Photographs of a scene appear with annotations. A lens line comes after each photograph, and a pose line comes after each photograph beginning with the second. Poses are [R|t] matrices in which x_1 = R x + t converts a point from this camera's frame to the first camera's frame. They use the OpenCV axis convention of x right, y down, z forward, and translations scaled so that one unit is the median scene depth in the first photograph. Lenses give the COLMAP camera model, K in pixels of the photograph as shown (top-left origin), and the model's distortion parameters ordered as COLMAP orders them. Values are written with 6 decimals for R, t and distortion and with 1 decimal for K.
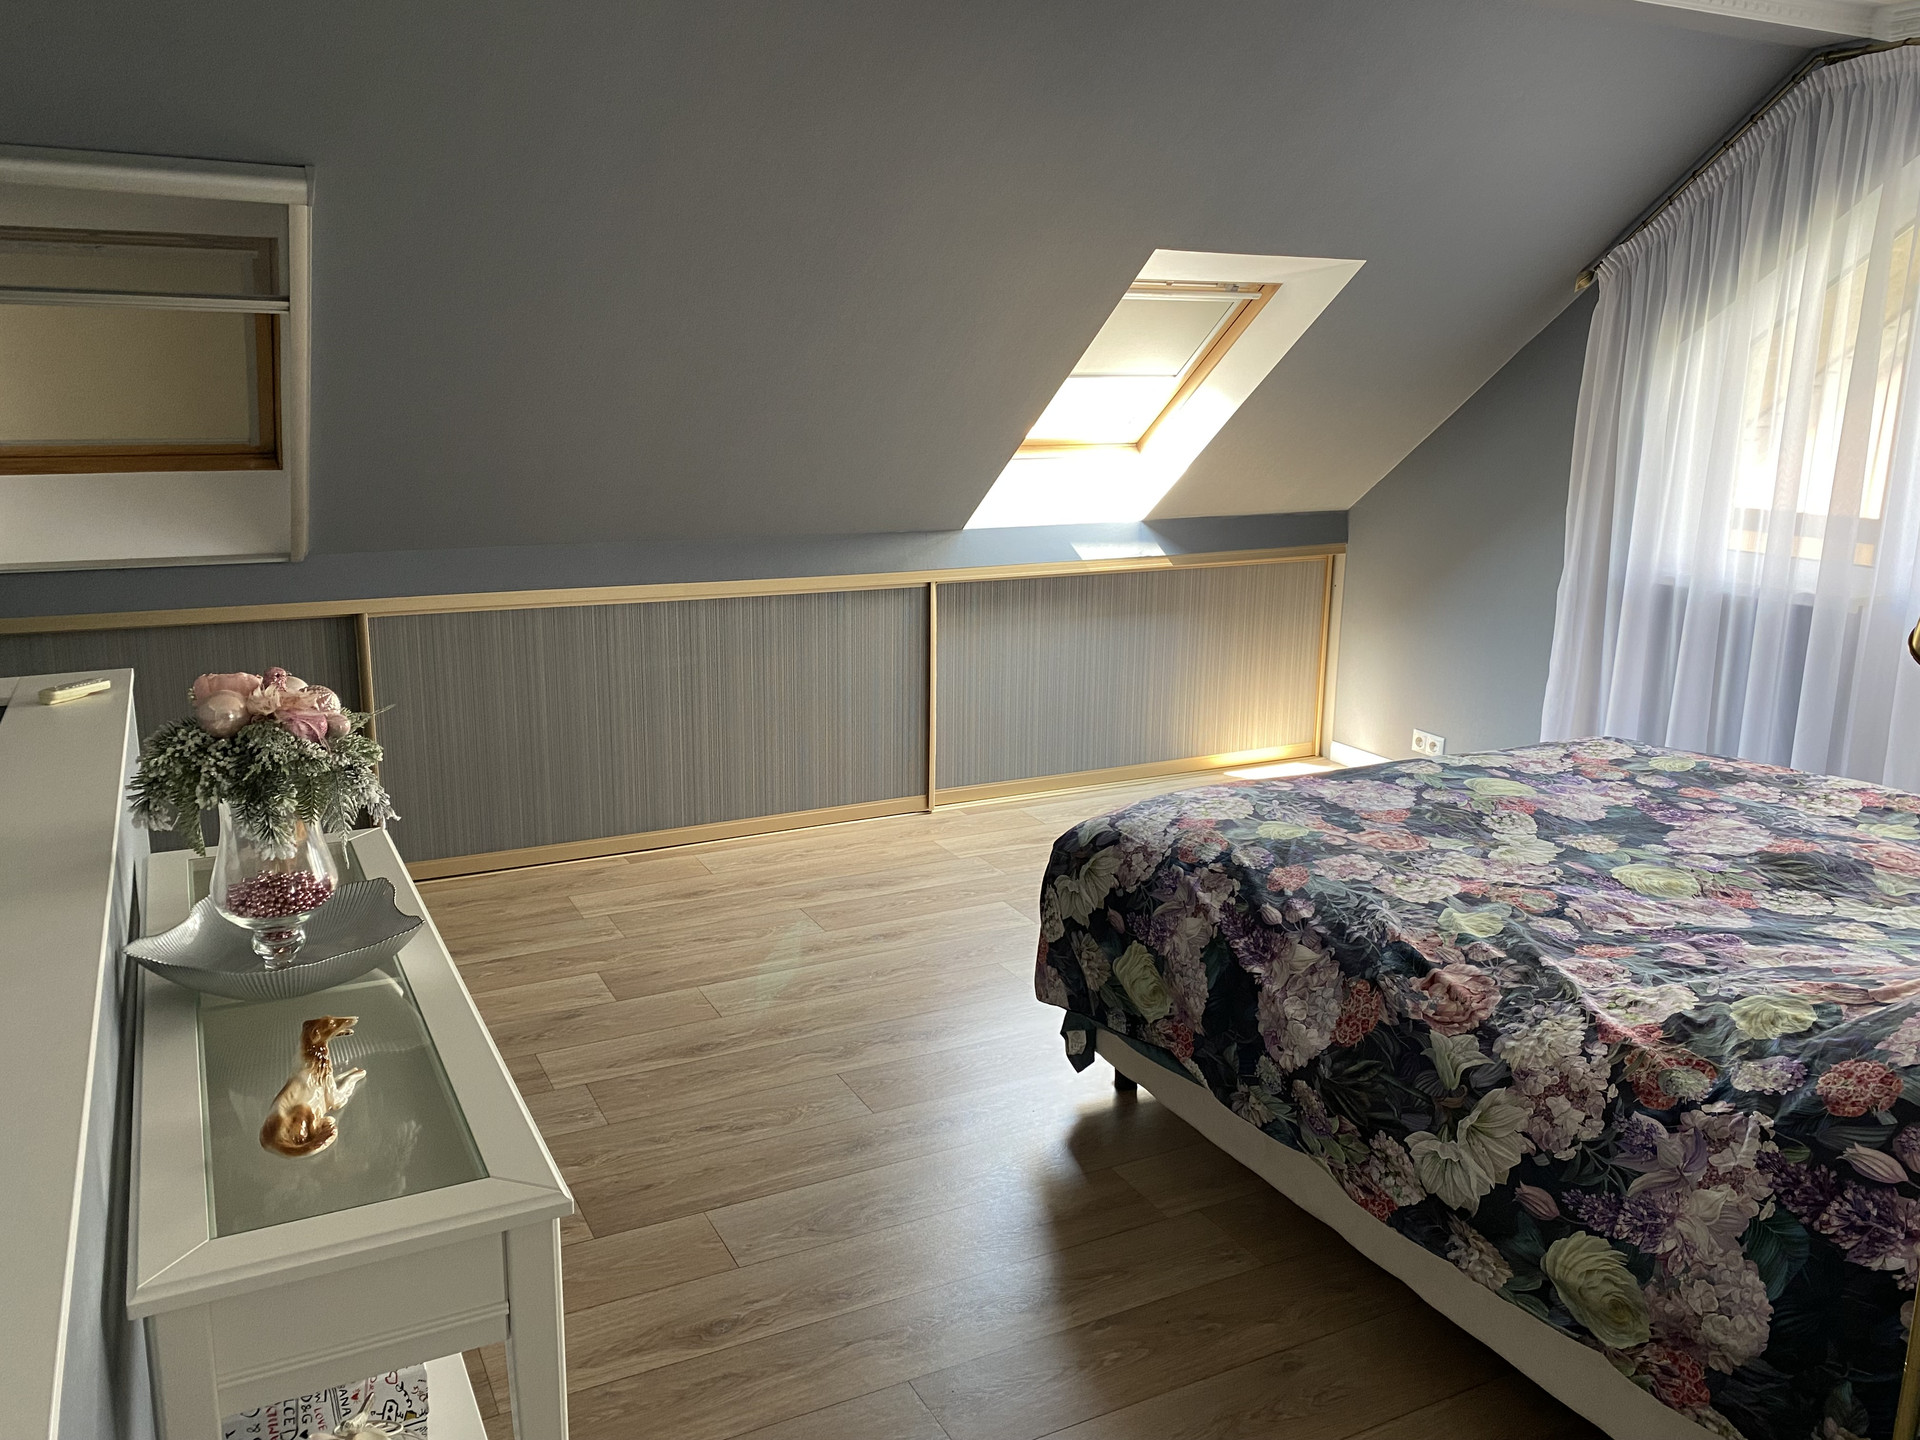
lens RADIAL K [[1487.1, 0, 951.2], [0, 1487.1, 714.4], [0, 0, 1]] dist [0.062461, -0.057171]
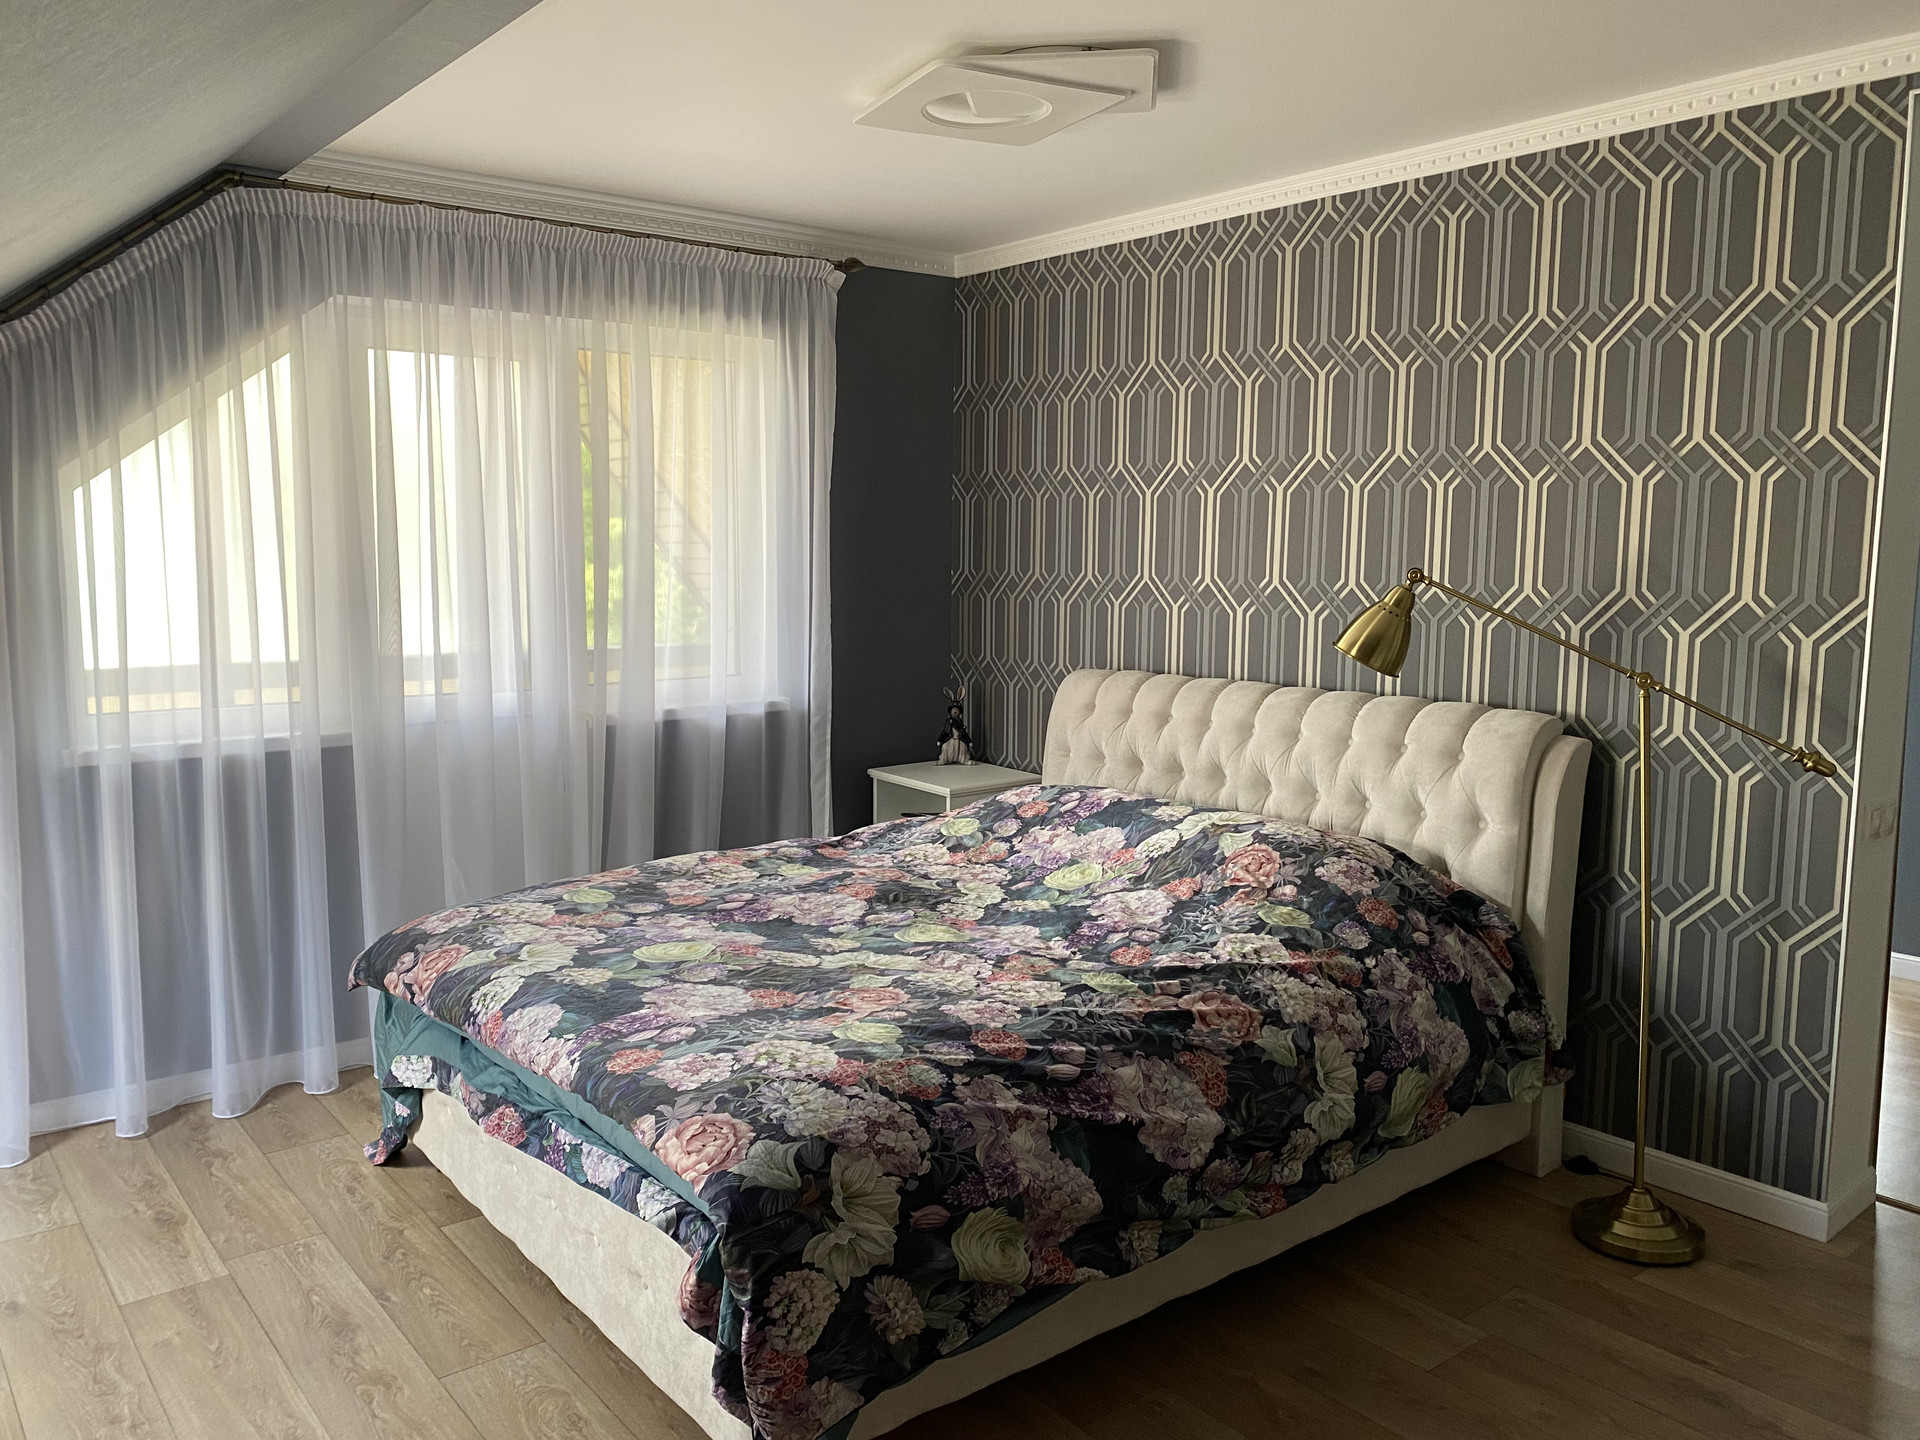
lens RADIAL K [[1487.1, 0, 952.4], [0, 1487.1, 718.1], [0, 0, 1]] dist [0.062461, -0.057171]
pose [[-0.184908, -0.139137, 0.972857, -0.636843], [0.215692, 0.960045, 0.178301, -0.254526], [-0.958794, 0.242806, -0.147509, 1.102836]]
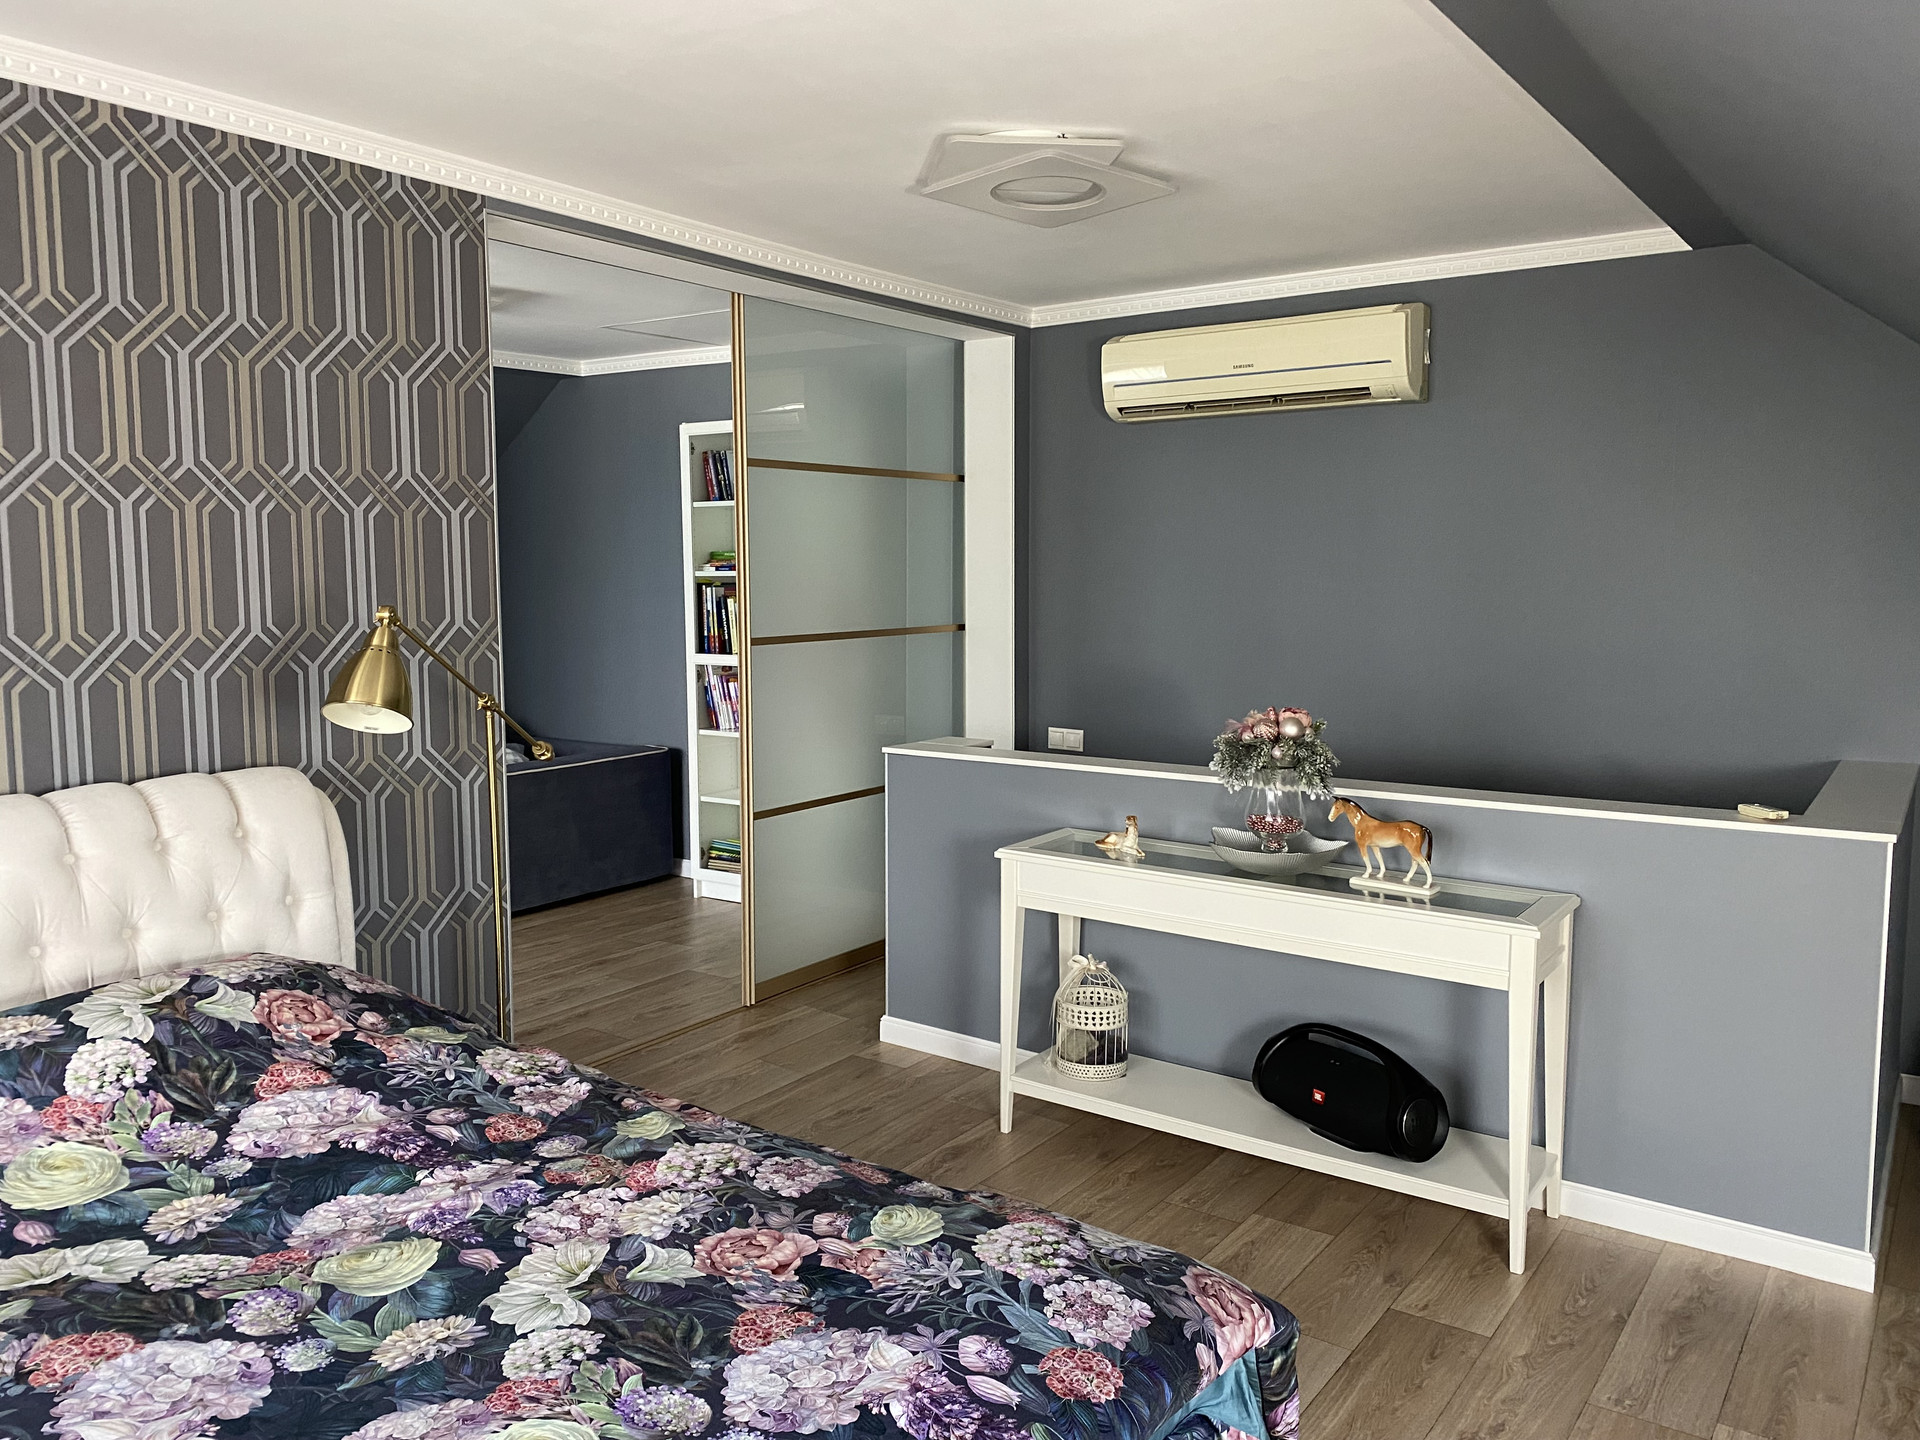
lens RADIAL K [[1487.1, 0, 956.8], [0, 1487.1, 714.8], [0, 0, 1]] dist [0.062461, -0.057171]
pose [[-0.885821, 0.027425, -0.463216, 0.536360], [-0.123033, 0.948642, 0.291446, -0.352703], [0.447419, 0.315160, -0.836953, 1.589277]]
